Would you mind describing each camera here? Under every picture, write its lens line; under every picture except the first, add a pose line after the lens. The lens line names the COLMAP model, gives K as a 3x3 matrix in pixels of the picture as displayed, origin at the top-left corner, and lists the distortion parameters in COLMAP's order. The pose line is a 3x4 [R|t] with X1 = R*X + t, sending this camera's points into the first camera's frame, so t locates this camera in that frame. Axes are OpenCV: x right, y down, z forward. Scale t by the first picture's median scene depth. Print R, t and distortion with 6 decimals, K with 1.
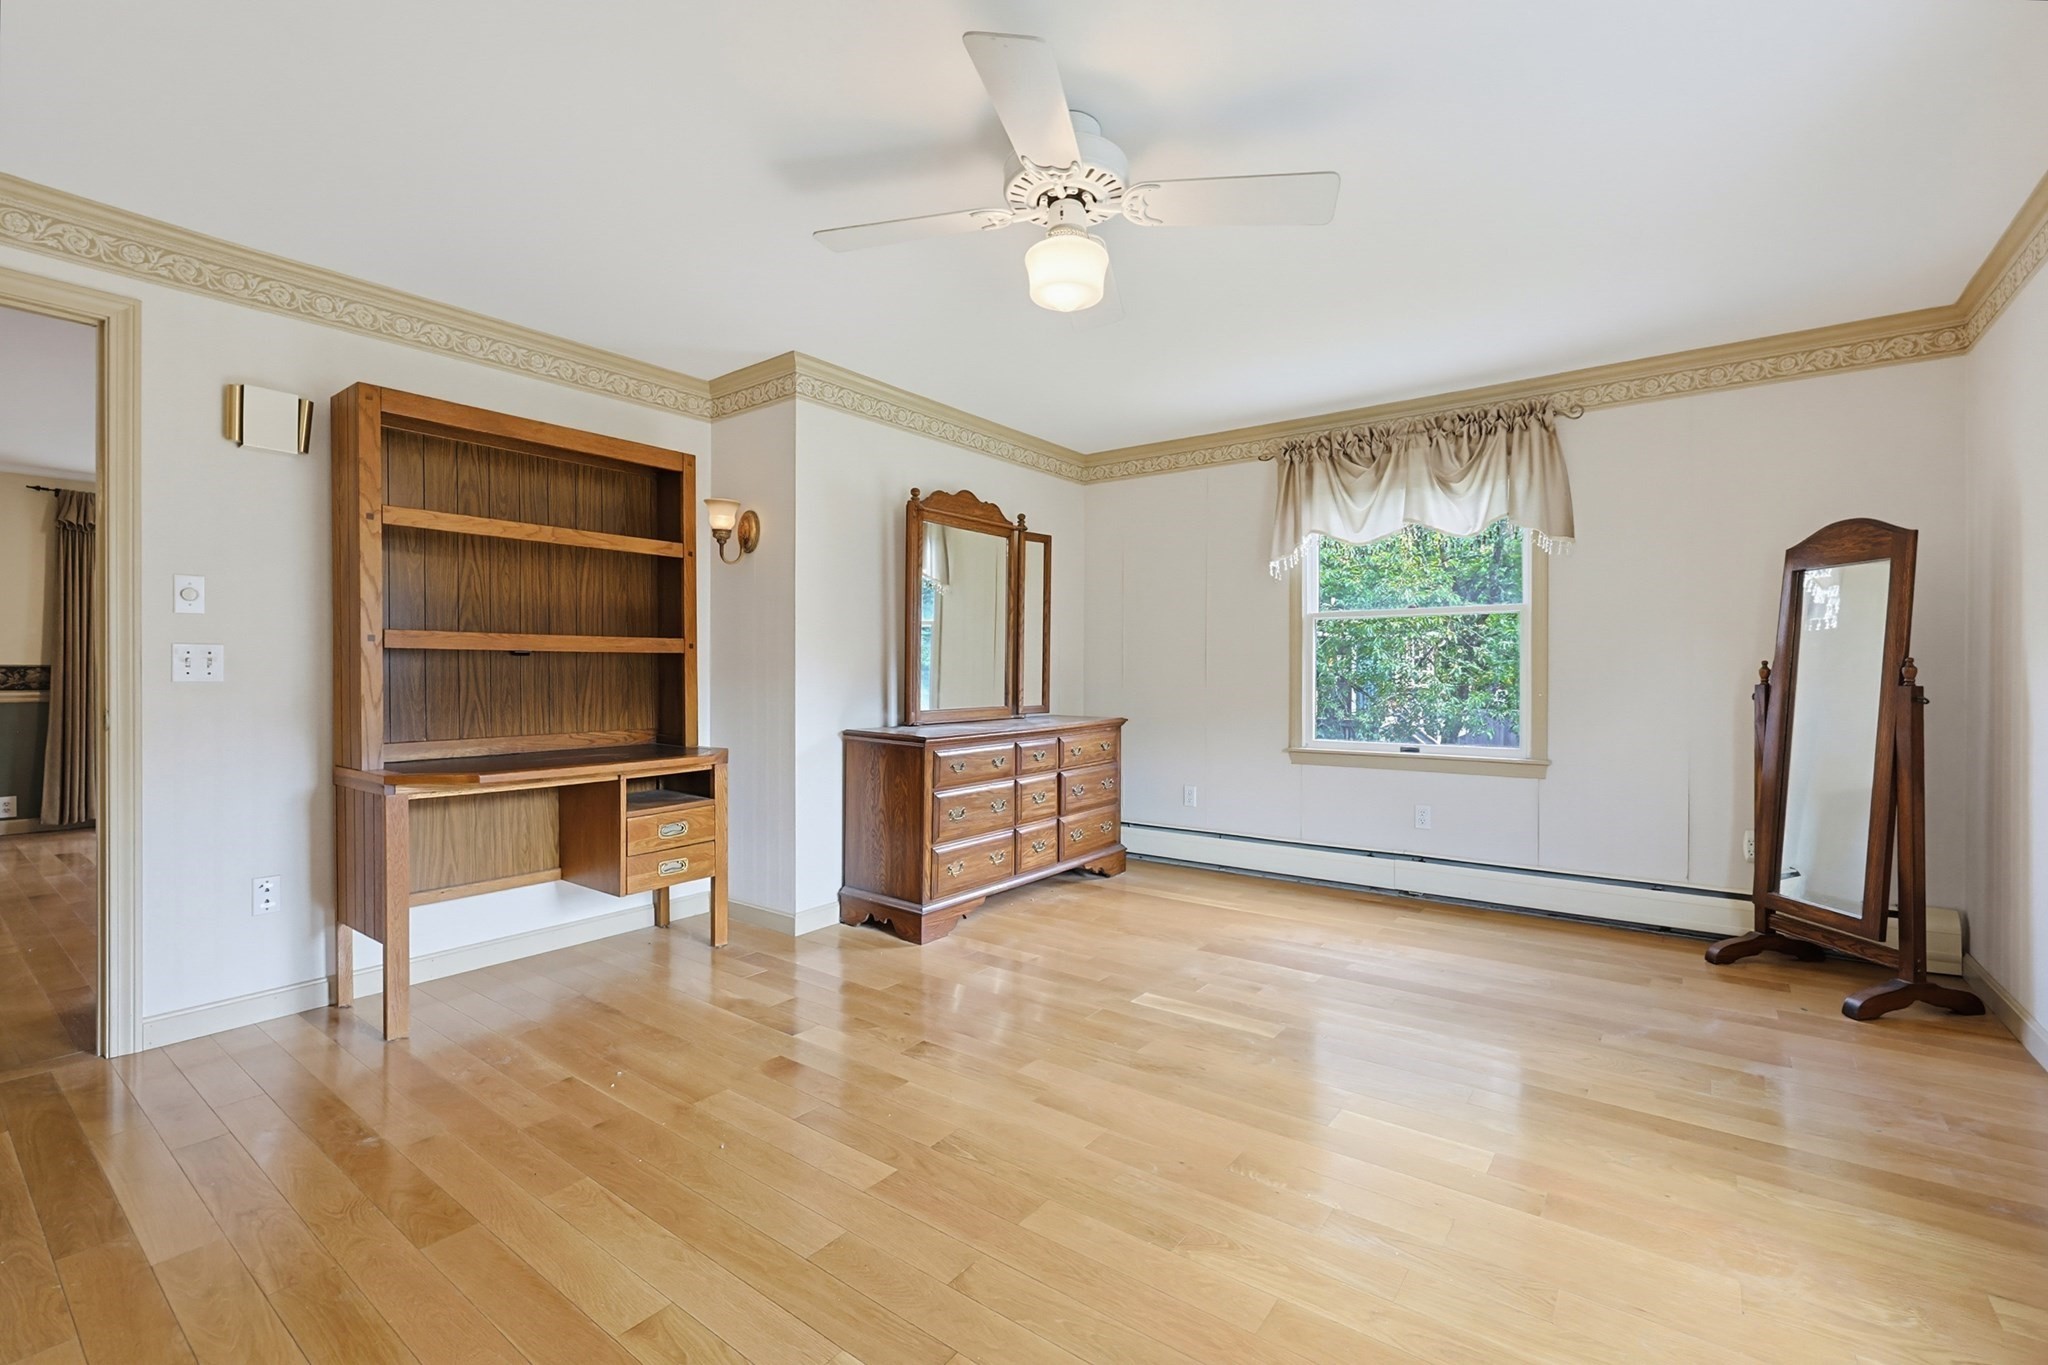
lens RADIAL K [[871.3, 0, 1063.4], [0, 871.3, 677.1], [0, 0, 1]] dist [-0.000484, -0.000100]
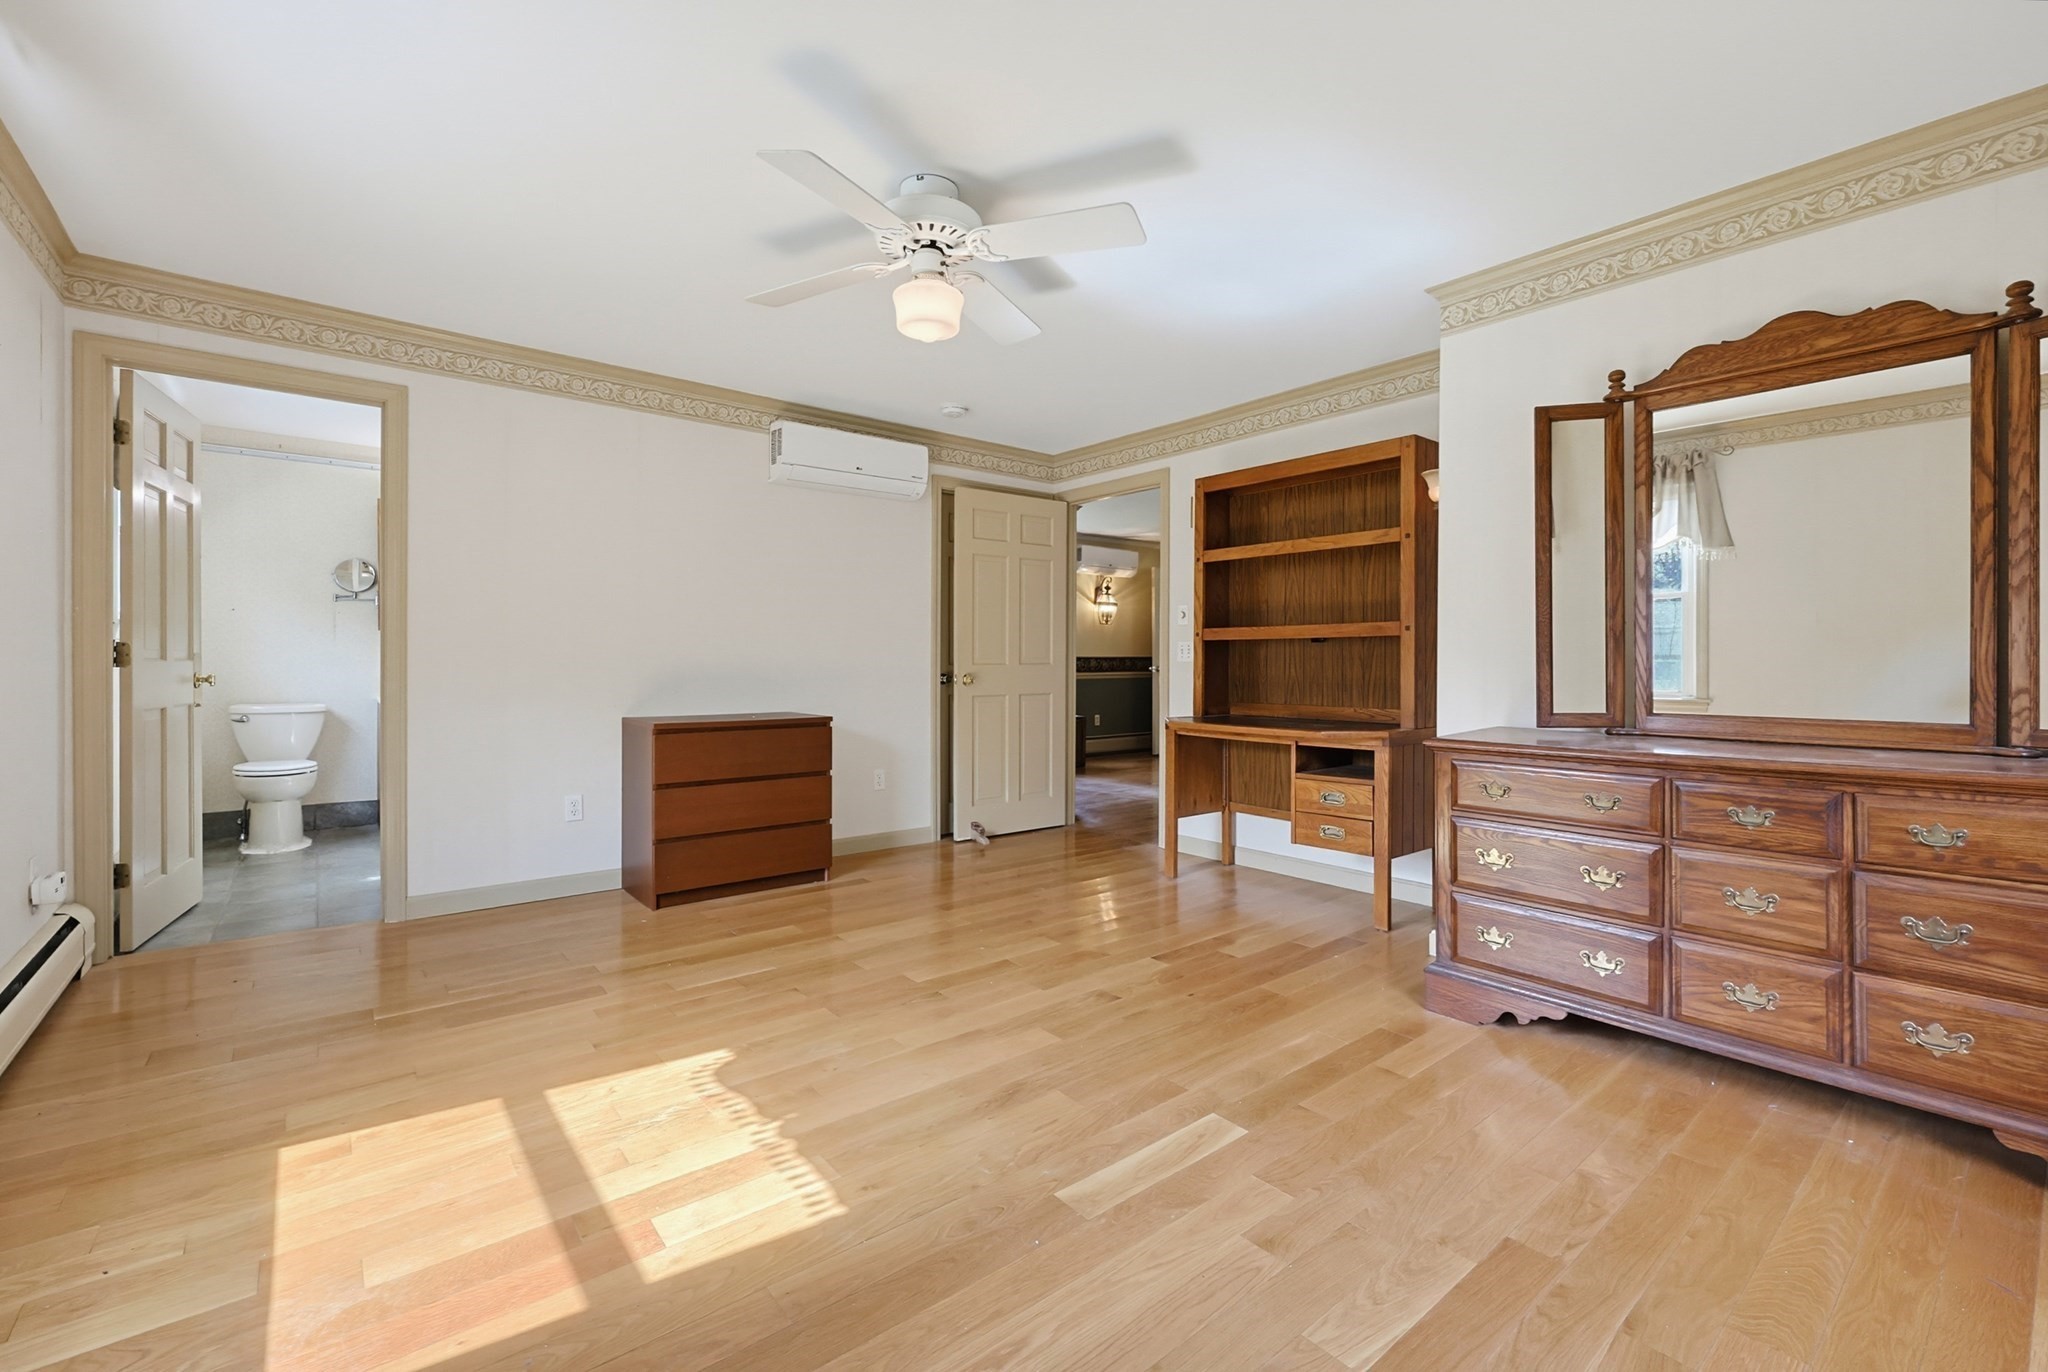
lens RADIAL K [[870.0, 0, 1024.1], [0, 870.0, 663.6], [0, 0, 1]] dist [-0.000515, -0.000066]
pose [[-0.256516, 0.004159, -0.966531, 0.712955], [-0.004239, 0.999976, 0.005428, 0.001598], [0.966531, 0.005490, -0.256492, 0.916140]]
